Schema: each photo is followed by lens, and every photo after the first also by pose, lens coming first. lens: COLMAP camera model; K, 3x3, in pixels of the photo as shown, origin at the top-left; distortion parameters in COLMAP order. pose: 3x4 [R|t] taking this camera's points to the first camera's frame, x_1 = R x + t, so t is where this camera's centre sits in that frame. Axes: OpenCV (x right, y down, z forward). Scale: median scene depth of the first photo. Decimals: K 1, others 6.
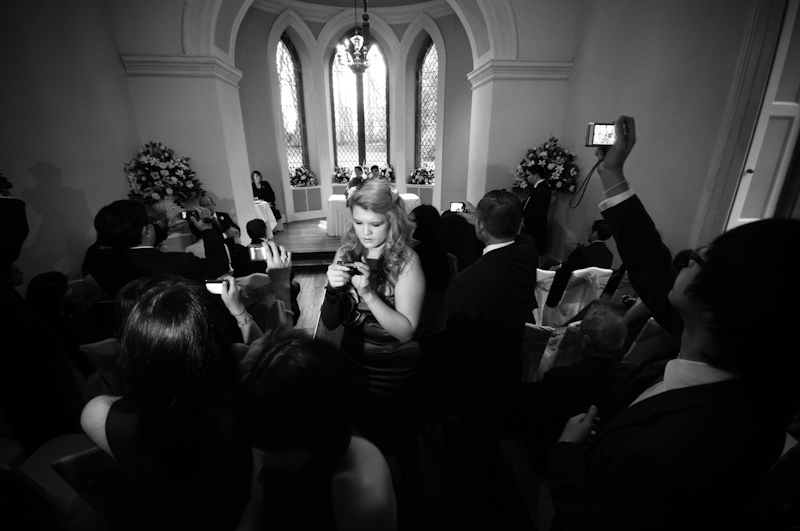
lens RADIAL K [[353.0, 0, 400.0], [0, 353.0, 265.5], [0, 0, 1]] dist [0.001372, 0.000158]
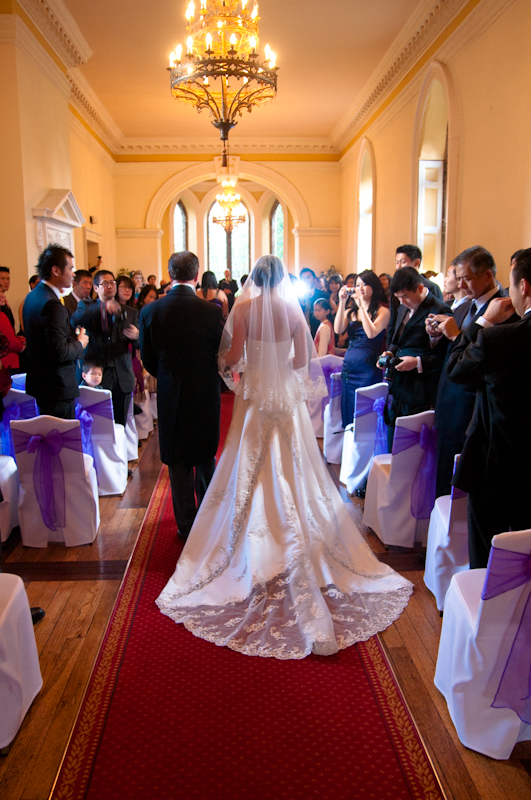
lens RADIAL K [[761.1, 0, 265.5], [0, 761.1, 400.0], [0, 0, 1]] dist [-0.014735, -0.003680]
pose [[0.998014, 0.006871, -0.062612, 0.219913], [-0.018164, 0.983198, -0.181634, 0.680730], [0.060312, 0.182410, 0.981371, -1.788039]]
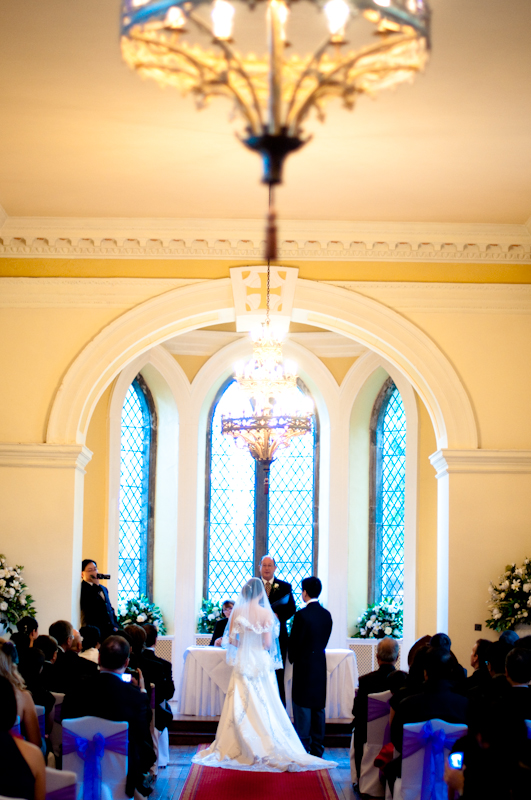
lens RADIAL K [[1681.5, 0, 265.5], [0, 1681.5, 400.0], [0, 0, 1]] dist [-0.310467, 0.003034]
pose [[0.994863, 0.010172, -0.100722, 0.143144], [-0.051809, 0.905931, -0.420244, 0.475690], [0.086972, 0.423304, 0.901804, -1.303548]]
